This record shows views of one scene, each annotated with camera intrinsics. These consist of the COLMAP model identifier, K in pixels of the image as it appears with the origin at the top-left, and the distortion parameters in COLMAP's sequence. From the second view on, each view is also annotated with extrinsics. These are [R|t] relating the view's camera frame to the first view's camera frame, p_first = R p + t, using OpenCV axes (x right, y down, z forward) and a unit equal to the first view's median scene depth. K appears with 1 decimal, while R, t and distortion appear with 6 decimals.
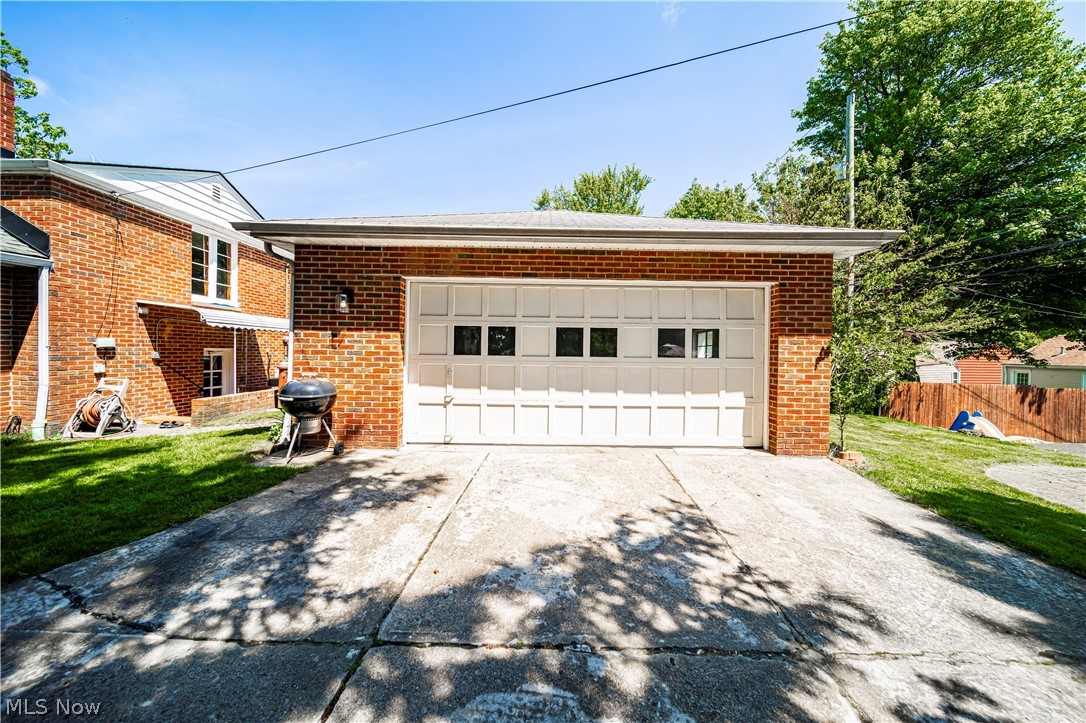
lens RADIAL K [[376.3, 0, 542.0], [0, 376.3, 356.5], [0, 0, 1]] dist [0.000203, -0.000963]
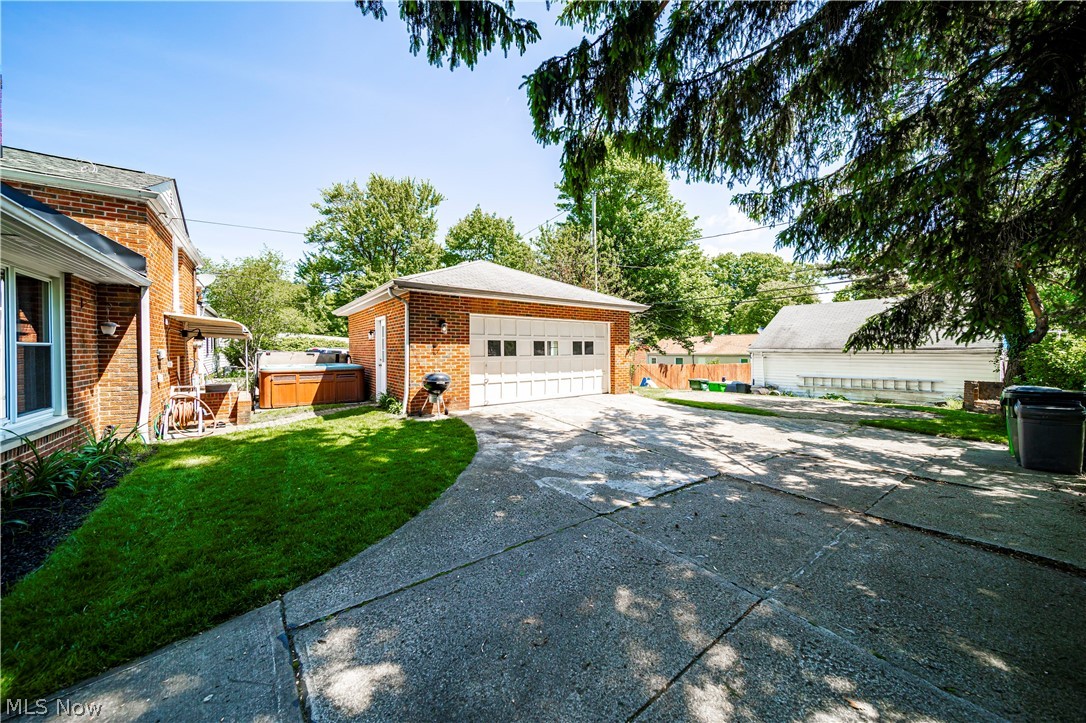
lens RADIAL K [[376.3, 0, 542.9], [0, 376.3, 355.7], [0, 0, 1]] dist [0.000203, -0.000963]
pose [[0.800490, -0.026325, 0.598768, -1.105755], [0.021113, 0.999653, 0.015724, -0.030328], [-0.598974, 0.000055, 0.800768, -0.609450]]
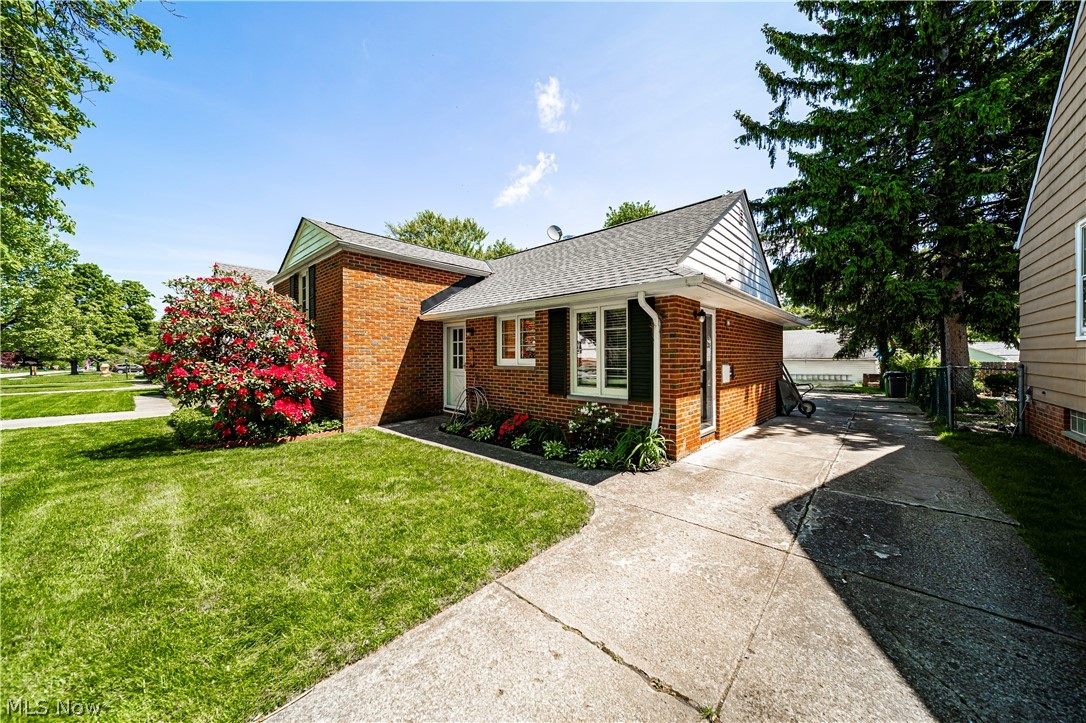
lens RADIAL K [[376.3, 0, 539.8], [0, 376.3, 360.8], [0, 0, 1]] dist [0.000203, -0.000963]
pose [[0.670459, -0.020251, 0.741670, -2.129312], [0.024088, 0.999695, 0.005521, -0.048798], [-0.741555, 0.014163, 0.670742, -0.566594]]
